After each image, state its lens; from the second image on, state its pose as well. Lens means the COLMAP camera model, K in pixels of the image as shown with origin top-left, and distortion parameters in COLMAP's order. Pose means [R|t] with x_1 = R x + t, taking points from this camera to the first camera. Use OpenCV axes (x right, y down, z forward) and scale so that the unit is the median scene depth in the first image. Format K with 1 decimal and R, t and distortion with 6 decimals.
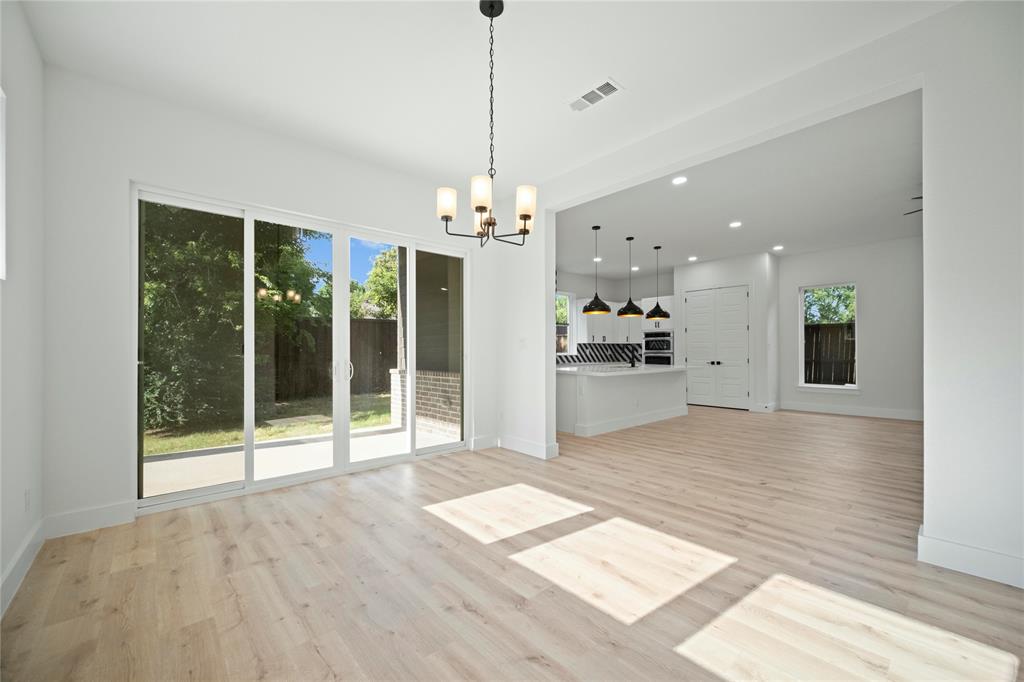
lens RADIAL K [[406.0, 0, 504.5], [0, 406.0, 349.2], [0, 0, 1]] dist [-0.002187, -0.000423]
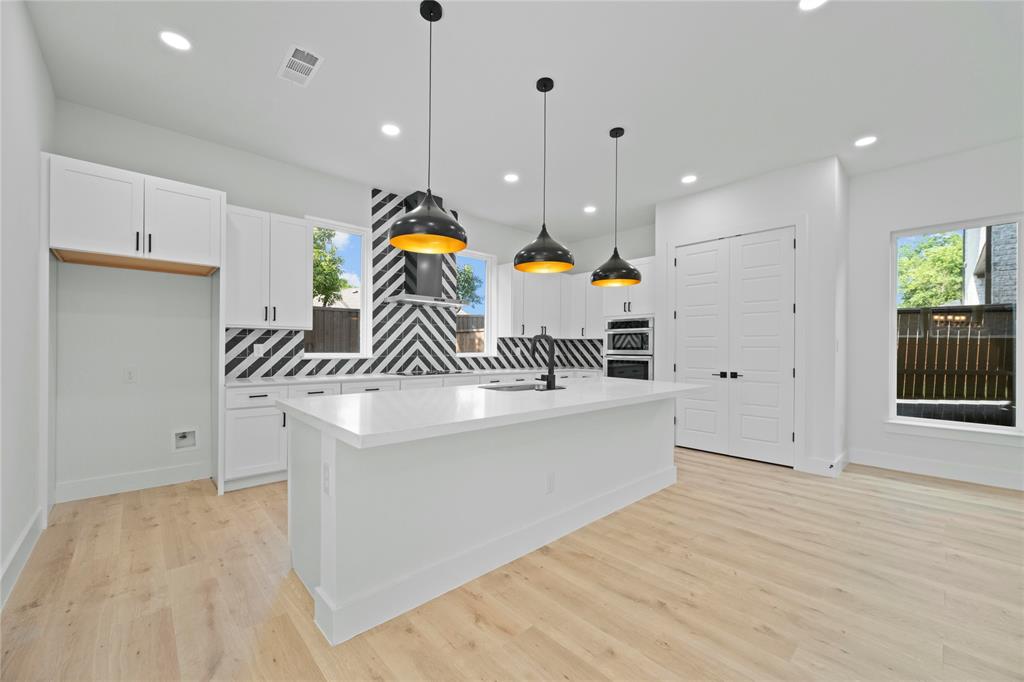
lens RADIAL K [[406.0, 0, 508.3], [0, 406.0, 347.8], [0, 0, 1]] dist [-0.002187, -0.000423]
pose [[0.999509, 0.011778, 0.029038, 0.182524], [-0.011794, 0.999930, 0.000379, 0.000990], [-0.029031, -0.000722, 0.999578, 0.405437]]
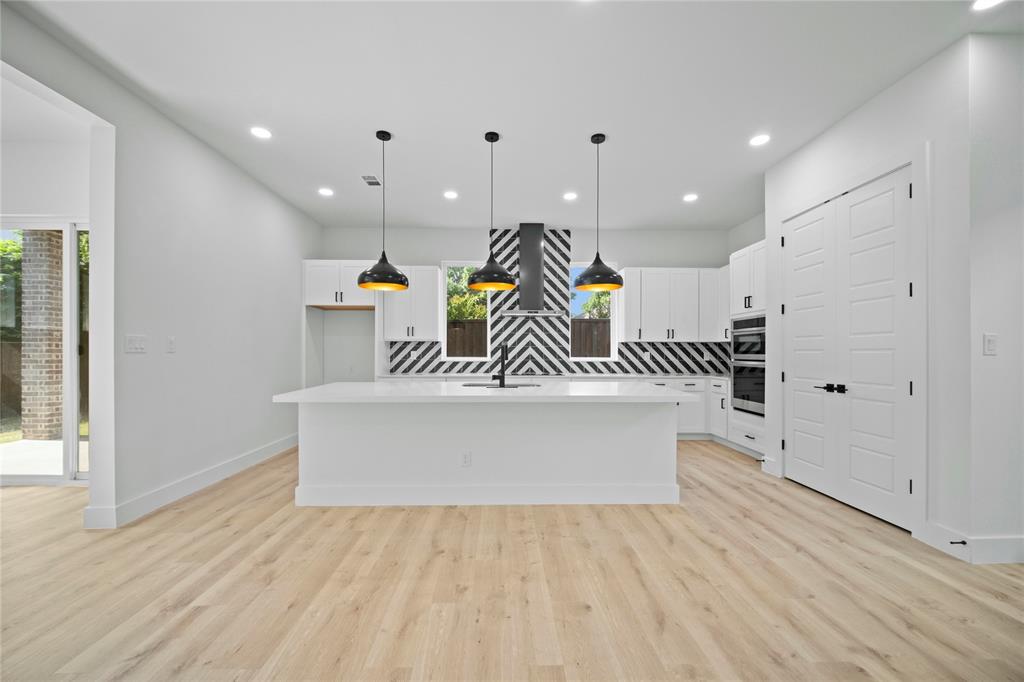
lens RADIAL K [[406.0, 0, 509.0], [0, 406.0, 350.7], [0, 0, 1]] dist [-0.002187, -0.000423]
pose [[0.771735, 0.002969, -0.635938, 0.455169], [-0.003888, 0.999992, -0.000049, -0.000883], [0.635933, 0.002510, 0.771741, 0.431201]]
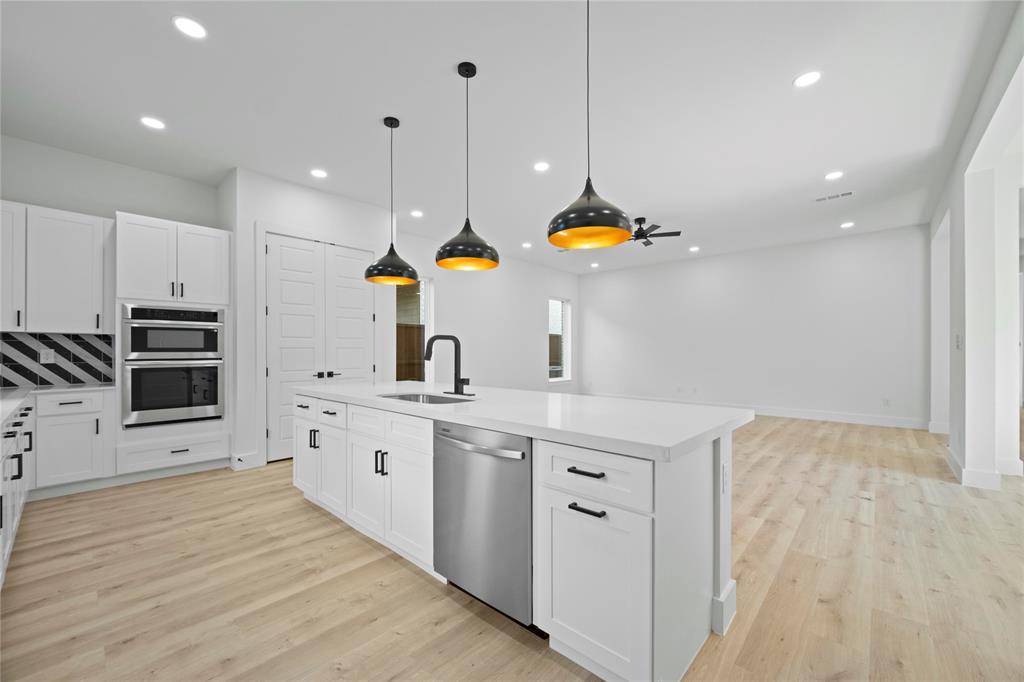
lens RADIAL K [[406.0, 0, 509.0], [0, 406.0, 349.2], [0, 0, 1]] dist [-0.002187, -0.000423]
pose [[-0.111611, 0.006789, 0.993729, -0.061374], [0.001121, 0.999977, -0.006706, 0.002202], [-0.993751, 0.000366, -0.111616, 0.700592]]
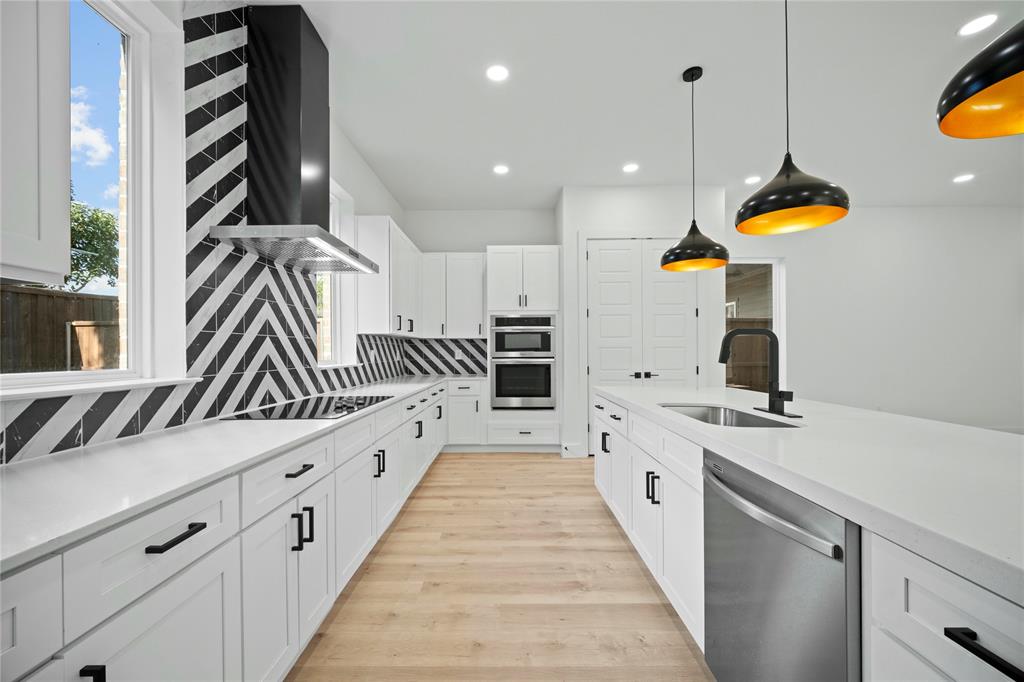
lens RADIAL K [[406.0, 0, 509.0], [0, 406.0, 349.9], [0, 0, 1]] dist [-0.002187, -0.000423]
pose [[0.657589, 0.003000, 0.753371, -0.008072], [0.000366, 0.999991, -0.004301, 0.001976], [-0.753377, 0.003105, 0.657581, 0.672365]]
